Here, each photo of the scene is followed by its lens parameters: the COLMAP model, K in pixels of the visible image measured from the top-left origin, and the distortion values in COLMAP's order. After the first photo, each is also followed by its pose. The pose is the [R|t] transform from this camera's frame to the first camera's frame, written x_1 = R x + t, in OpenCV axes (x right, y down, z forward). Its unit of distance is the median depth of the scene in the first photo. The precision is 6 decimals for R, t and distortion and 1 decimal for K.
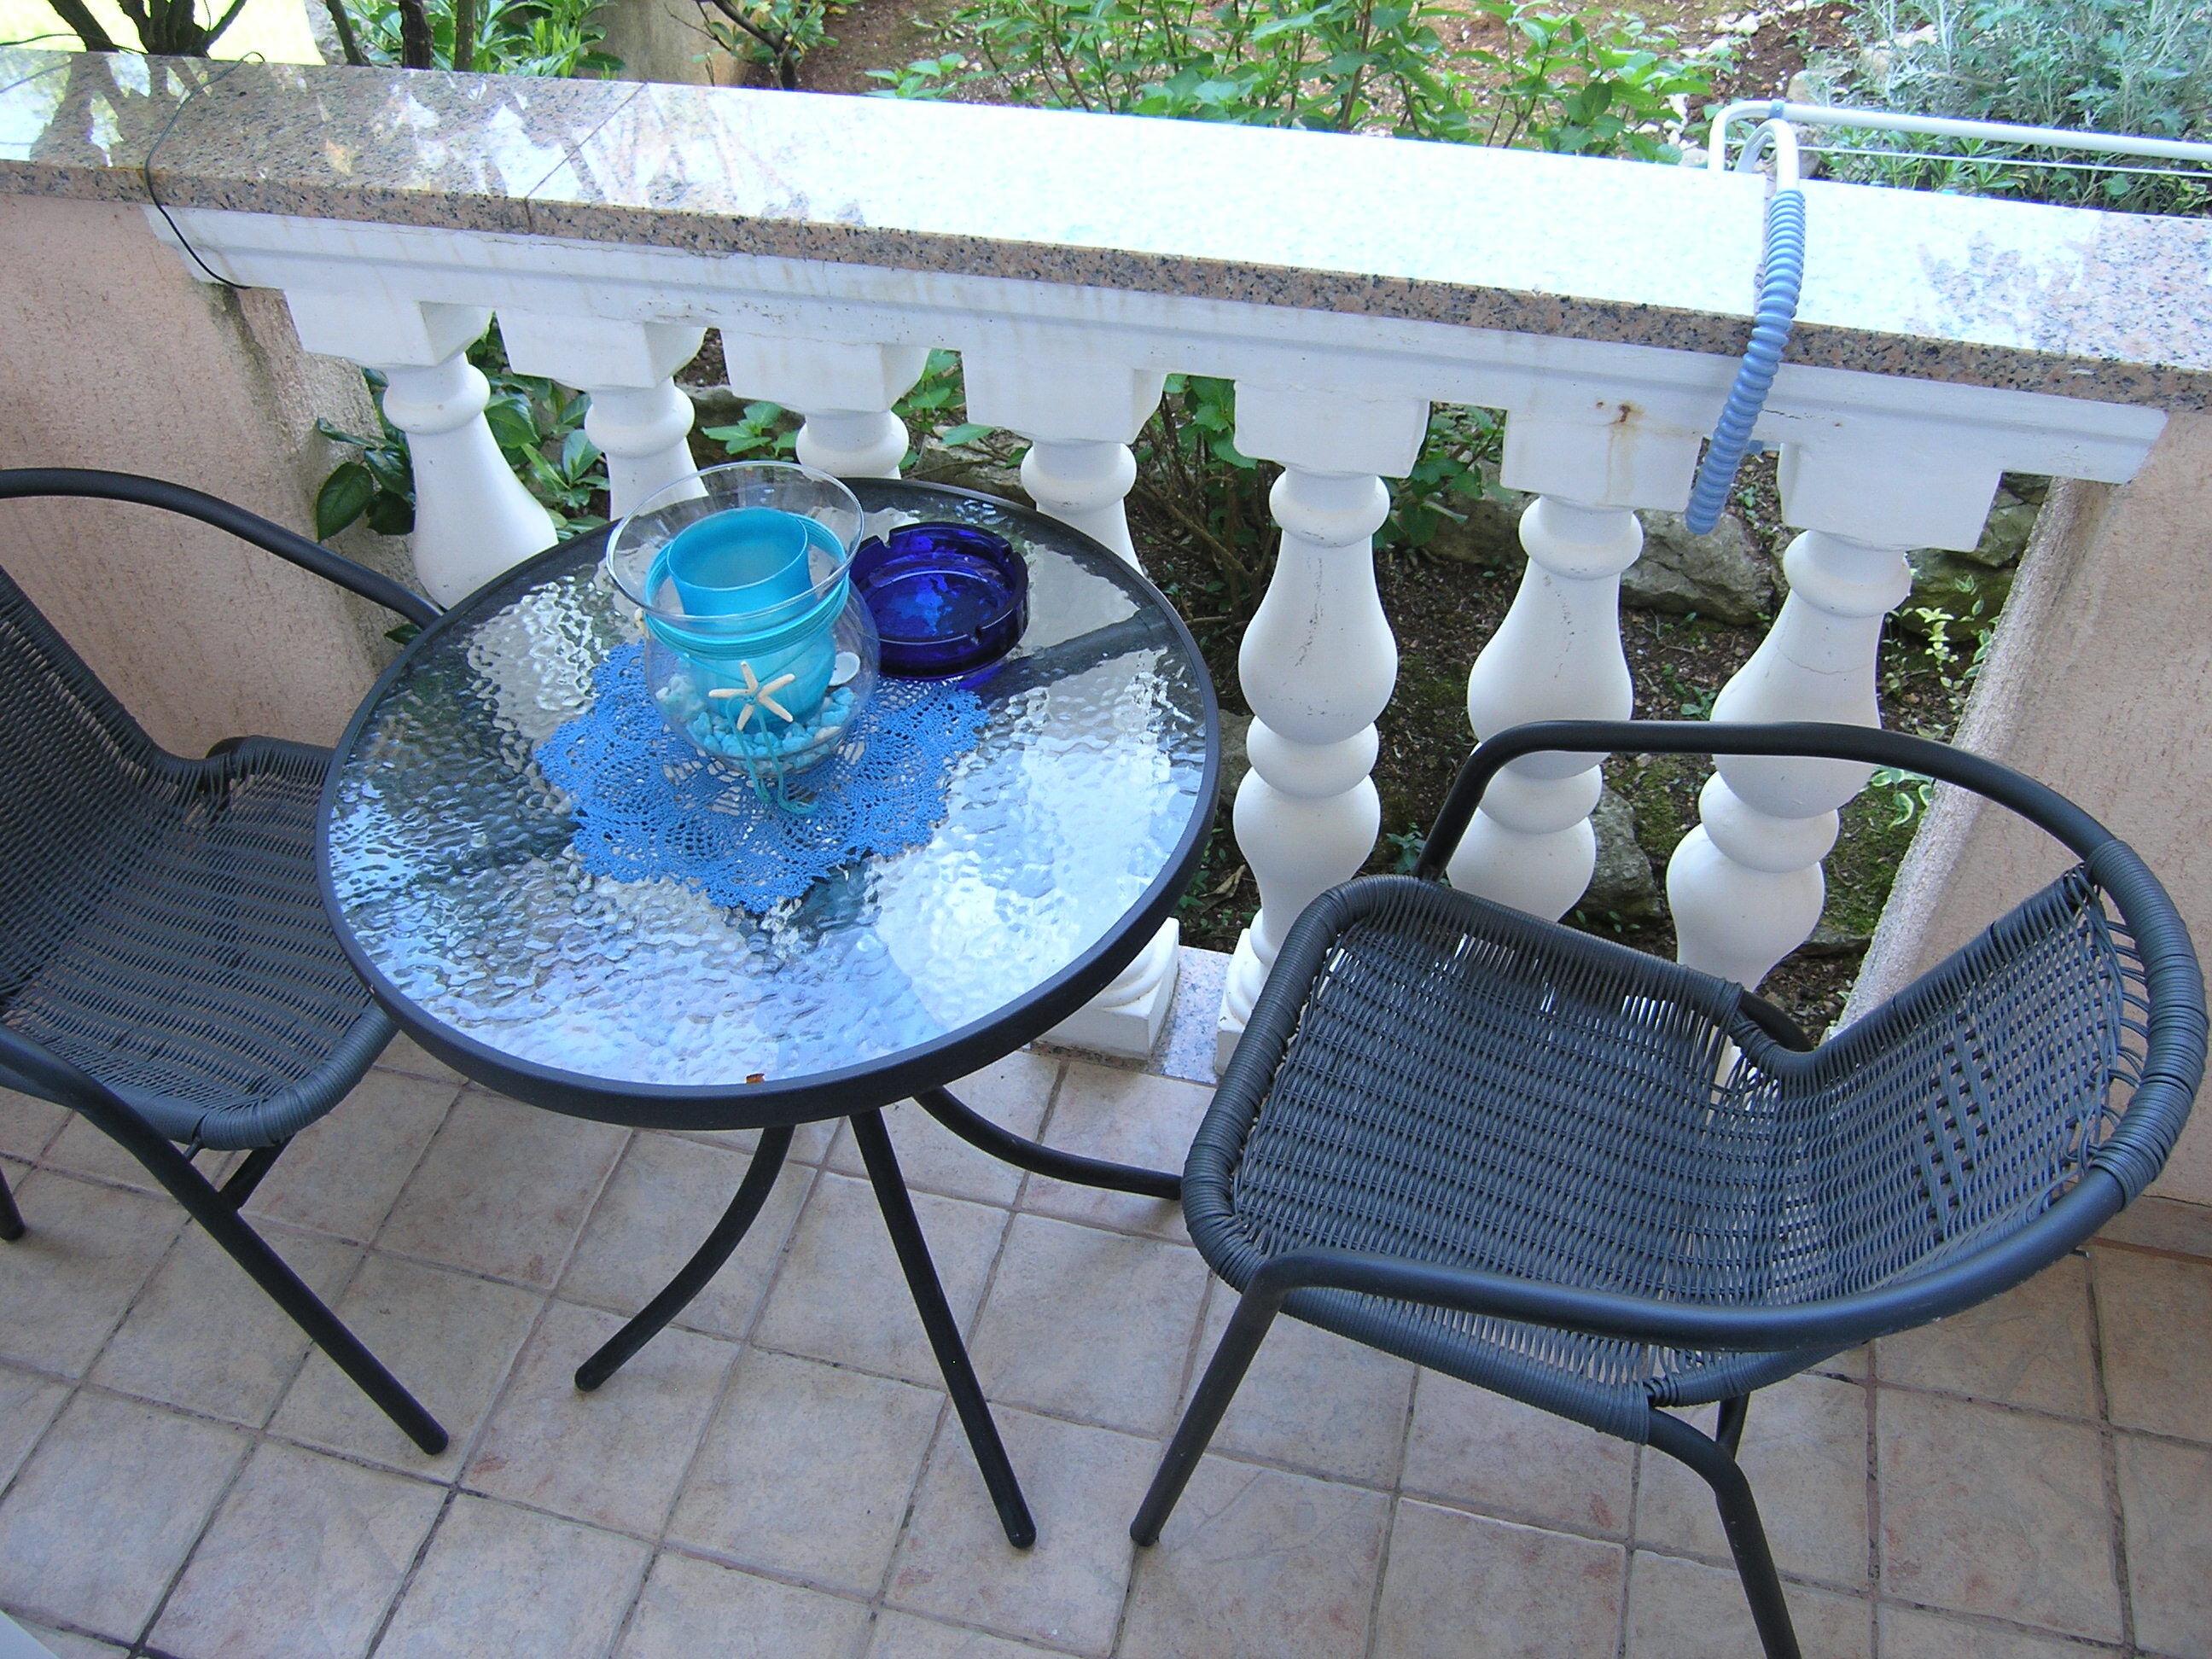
lens RADIAL K [[1825.9, 0, 1101.1], [0, 1825.9, 808.1], [0, 0, 1]] dist [-0.098991, 0.038168]
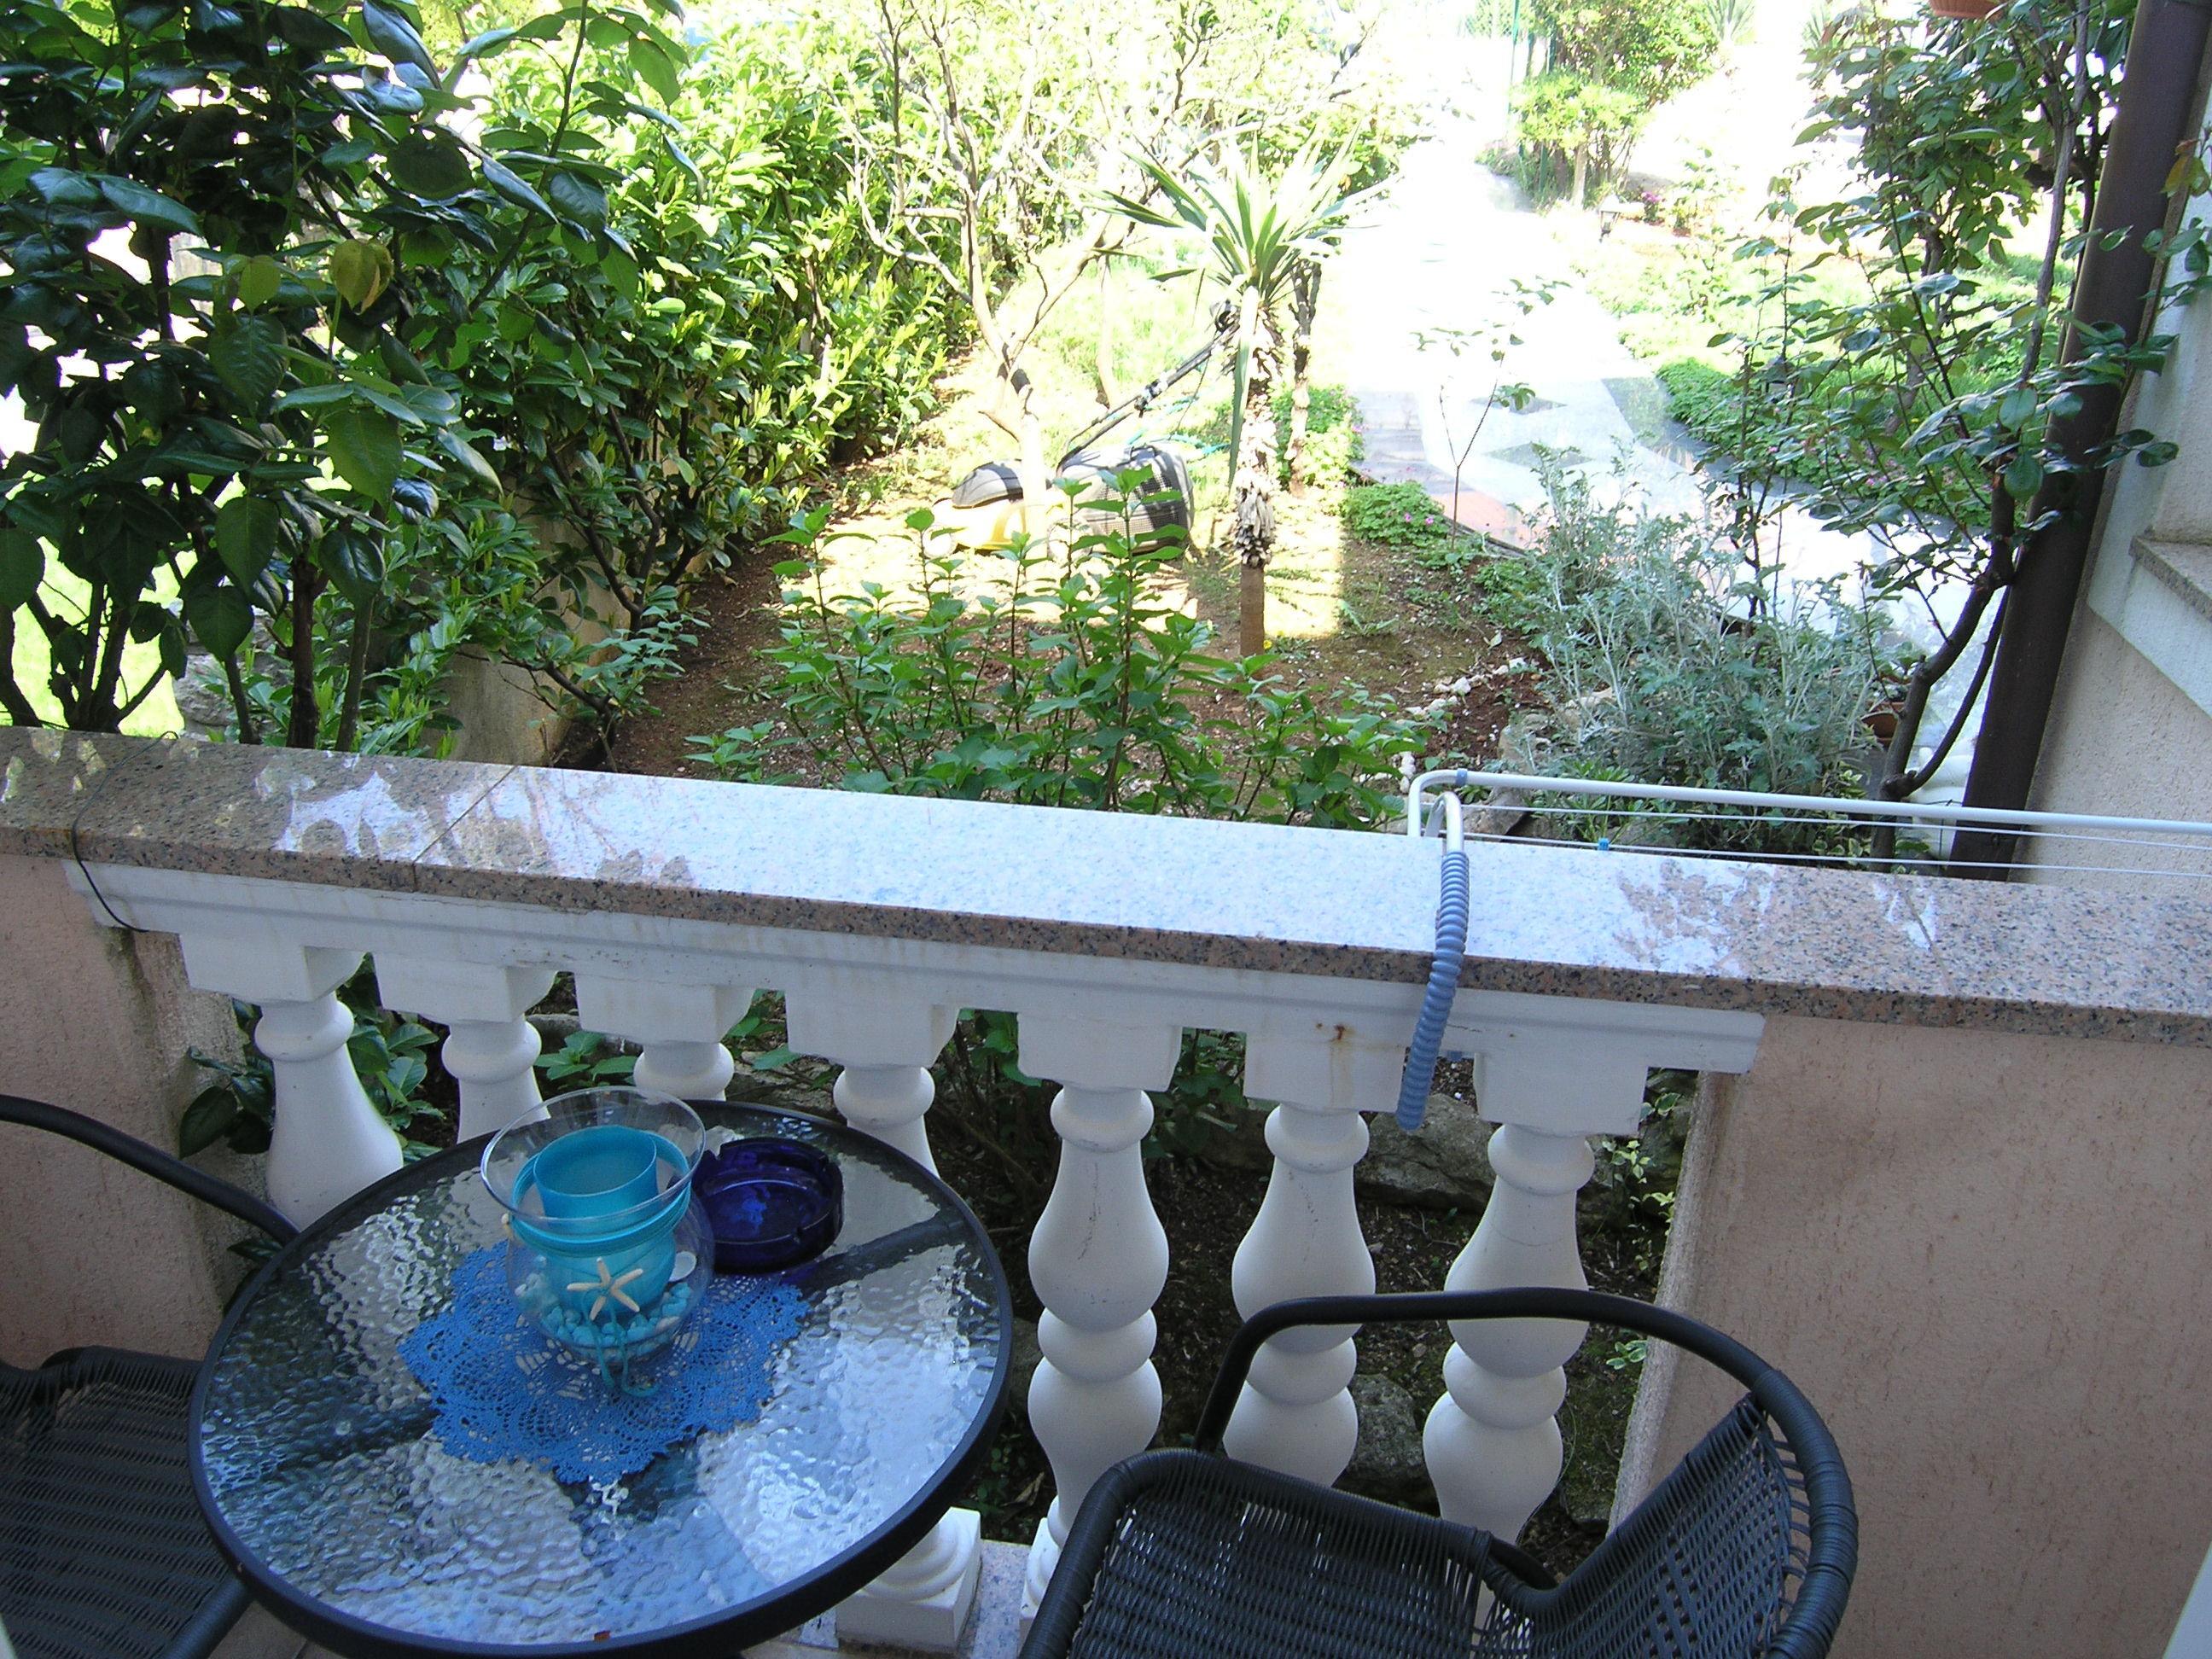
lens RADIAL K [[1825.9, 0, 1101.1], [0, 1825.9, 808.1], [0, 0, 1]] dist [-0.098991, 0.038168]
pose [[0.993427, -0.003234, 0.114421, -0.007584], [0.040894, 0.943663, -0.328372, 0.029814], [-0.106913, 0.330892, 0.937593, -0.157166]]
